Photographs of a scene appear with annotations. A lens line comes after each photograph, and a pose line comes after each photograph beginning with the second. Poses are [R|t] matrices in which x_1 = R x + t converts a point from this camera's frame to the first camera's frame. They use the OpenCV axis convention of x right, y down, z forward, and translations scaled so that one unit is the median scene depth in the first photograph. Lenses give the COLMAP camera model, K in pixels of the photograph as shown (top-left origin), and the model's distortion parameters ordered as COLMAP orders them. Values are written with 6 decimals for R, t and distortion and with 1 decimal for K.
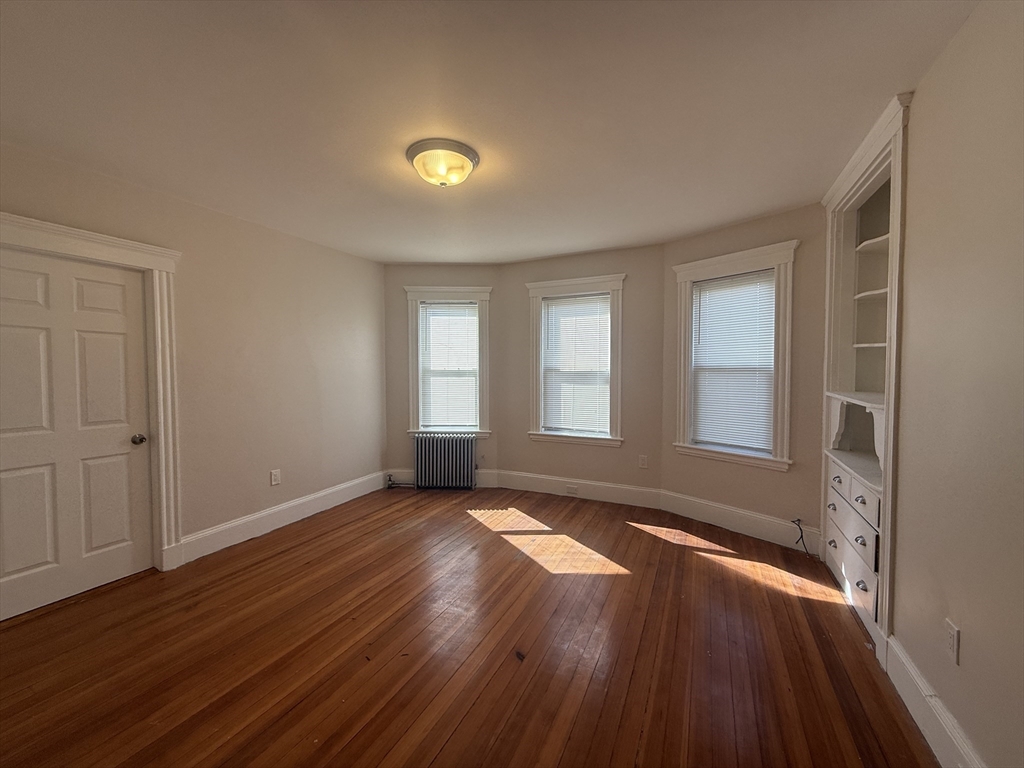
lens RADIAL K [[409.7, 0, 507.4], [0, 409.7, 381.4], [0, 0, 1]] dist [0.001379, 0.000897]
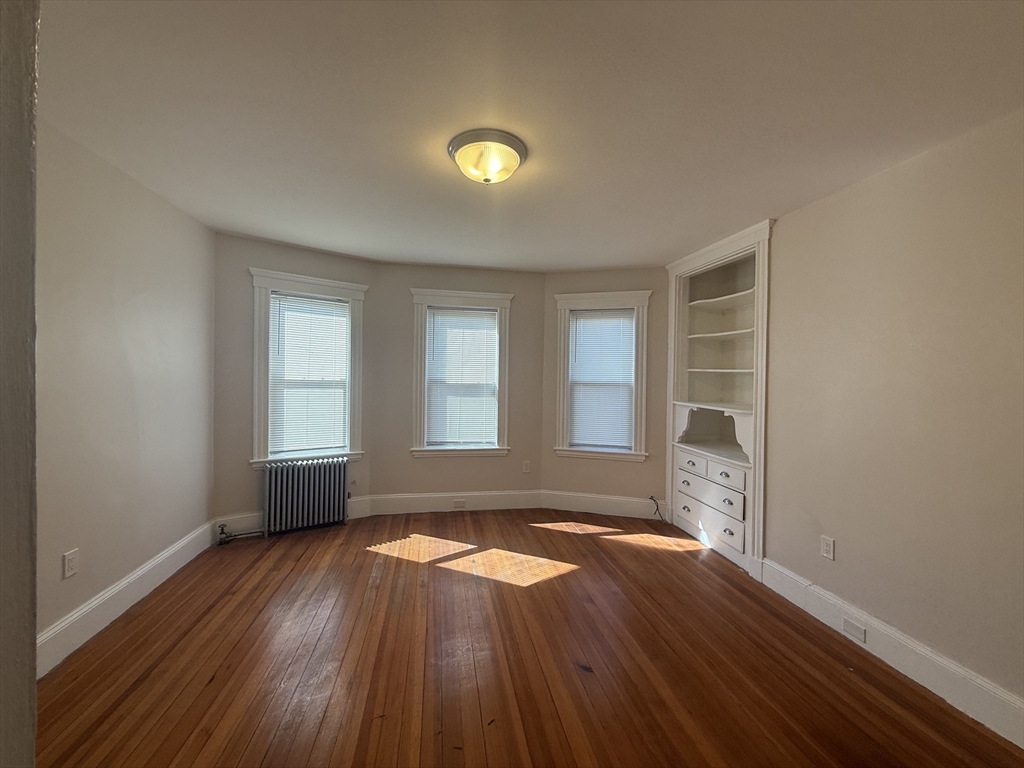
lens RADIAL K [[409.7, 0, 510.8], [0, 409.7, 382.3], [0, 0, 1]] dist [0.001379, 0.000897]
pose [[0.805555, 0.012518, 0.592389, -0.383246], [-0.000679, 0.999796, -0.020203, -0.009150], [-0.592521, 0.015872, 0.805399, 0.148550]]
